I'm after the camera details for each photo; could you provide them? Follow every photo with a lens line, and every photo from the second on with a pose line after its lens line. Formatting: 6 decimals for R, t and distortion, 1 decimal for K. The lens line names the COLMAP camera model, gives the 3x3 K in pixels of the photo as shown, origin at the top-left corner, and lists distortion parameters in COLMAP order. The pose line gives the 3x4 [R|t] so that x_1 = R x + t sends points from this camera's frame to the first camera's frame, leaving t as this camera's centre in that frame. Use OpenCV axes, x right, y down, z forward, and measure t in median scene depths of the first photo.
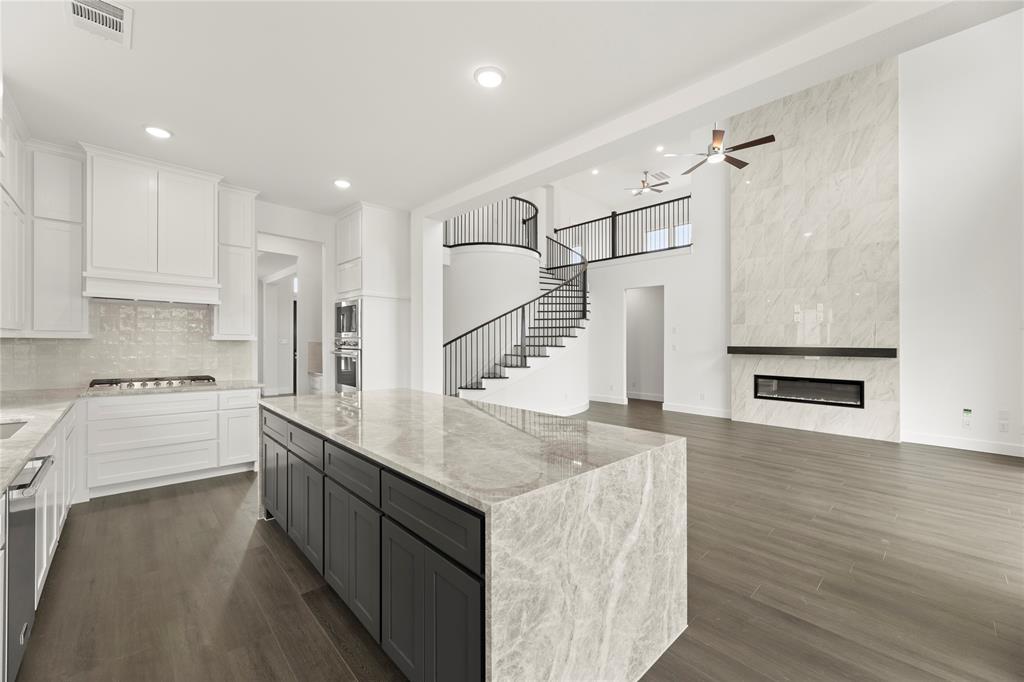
lens RADIAL K [[412.2, 0, 512.0], [0, 412.2, 337.2], [0, 0, 1]] dist [0.000611, 0.000353]
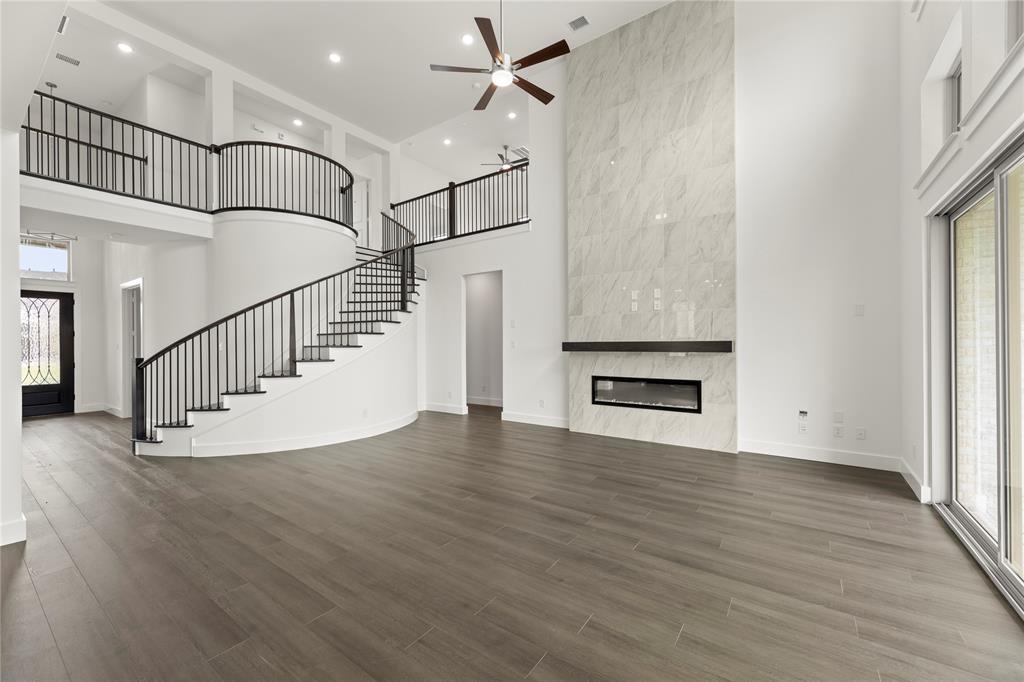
lens RADIAL K [[411.0, 0, 509.9], [0, 411.0, 341.6], [0, 0, 1]] dist [-0.000269, 0.000100]
pose [[0.981601, -0.018838, 0.190010, 0.295219], [0.016081, 0.999742, 0.016039, 0.006731], [-0.190263, -0.012689, 0.981651, 0.240446]]
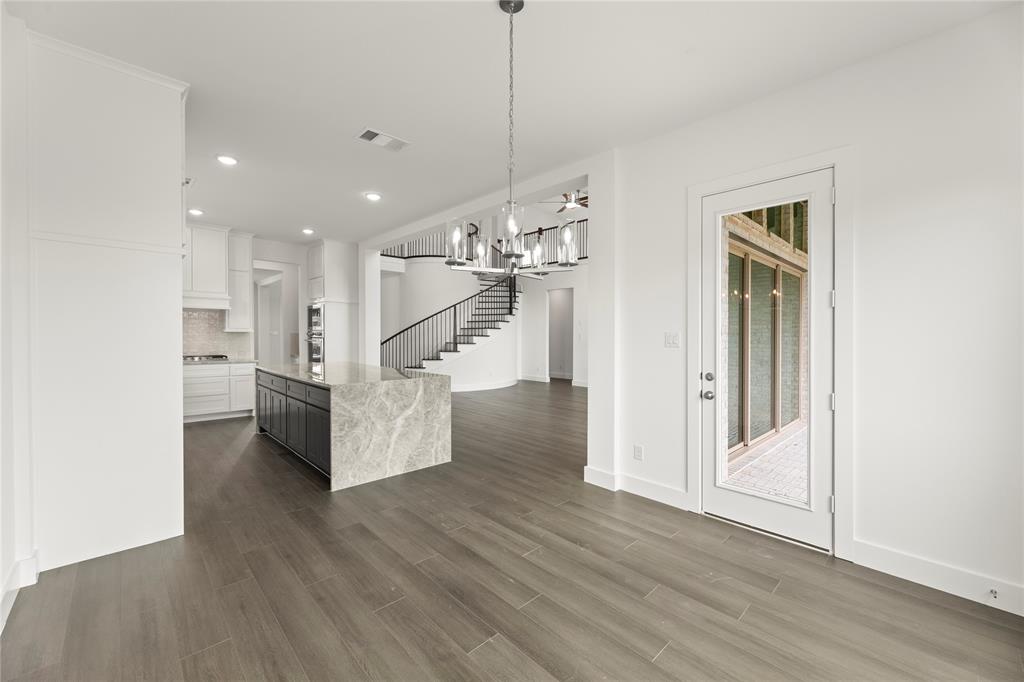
lens RADIAL K [[410.5, 0, 507.9], [0, 410.5, 329.1], [0, 0, 1]] dist [-0.000599, -0.000070]
pose [[0.999986, -0.004515, 0.002901, 0.214121], [0.004510, 0.999989, 0.001621, -0.001477], [-0.002908, -0.001608, 0.999994, -0.350939]]
